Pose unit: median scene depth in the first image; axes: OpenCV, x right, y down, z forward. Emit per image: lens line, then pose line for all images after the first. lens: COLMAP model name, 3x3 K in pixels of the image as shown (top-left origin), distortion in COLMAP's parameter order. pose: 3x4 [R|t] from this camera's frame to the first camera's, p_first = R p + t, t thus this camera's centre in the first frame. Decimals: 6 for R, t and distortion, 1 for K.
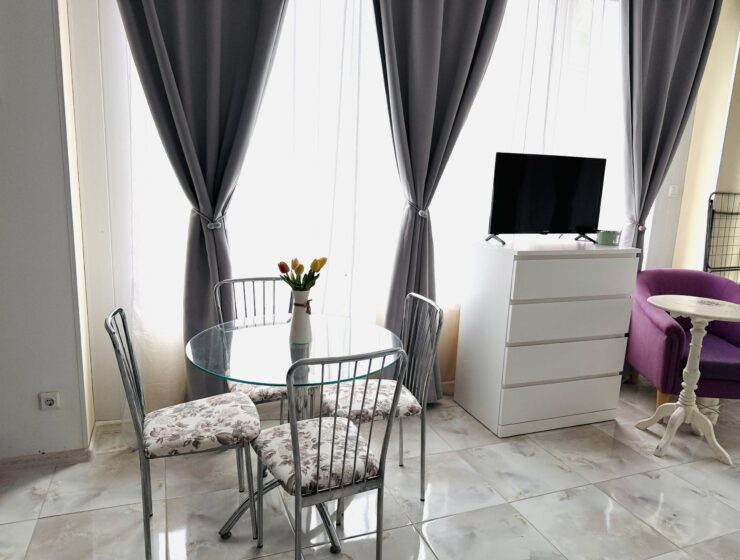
lens RADIAL K [[527.4, 0, 368.0], [0, 527.4, 276.8], [0, 0, 1]] dist [0.036577, -0.051559]
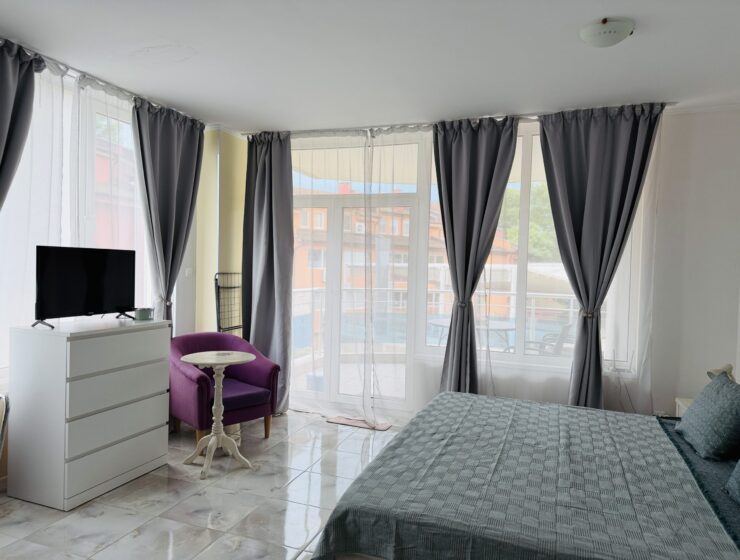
lens RADIAL K [[527.4, 0, 371.3], [0, 527.4, 277.3], [0, 0, 1]] dist [0.036577, -0.051559]
pose [[0.658907, -0.041179, 0.751096, -0.119875], [0.143698, 0.987003, -0.071948, 0.005892], [-0.738371, 0.155338, 0.656260, -0.203427]]
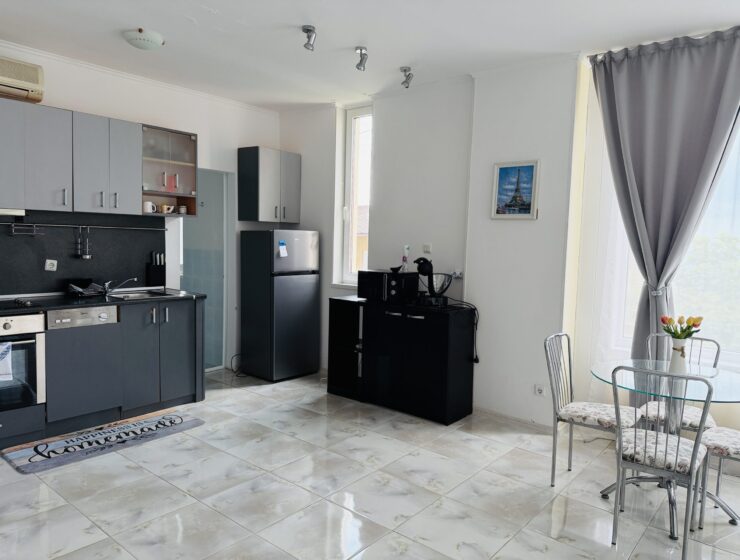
lens RADIAL K [[527.4, 0, 370.7], [0, 527.4, 281.6], [0, 0, 1]] dist [0.036577, -0.051559]
pose [[0.488477, 0.039257, -0.871693, 0.681655], [-0.169395, 0.984248, -0.050599, 0.085133], [0.855977, 0.172377, 0.487432, -0.383696]]
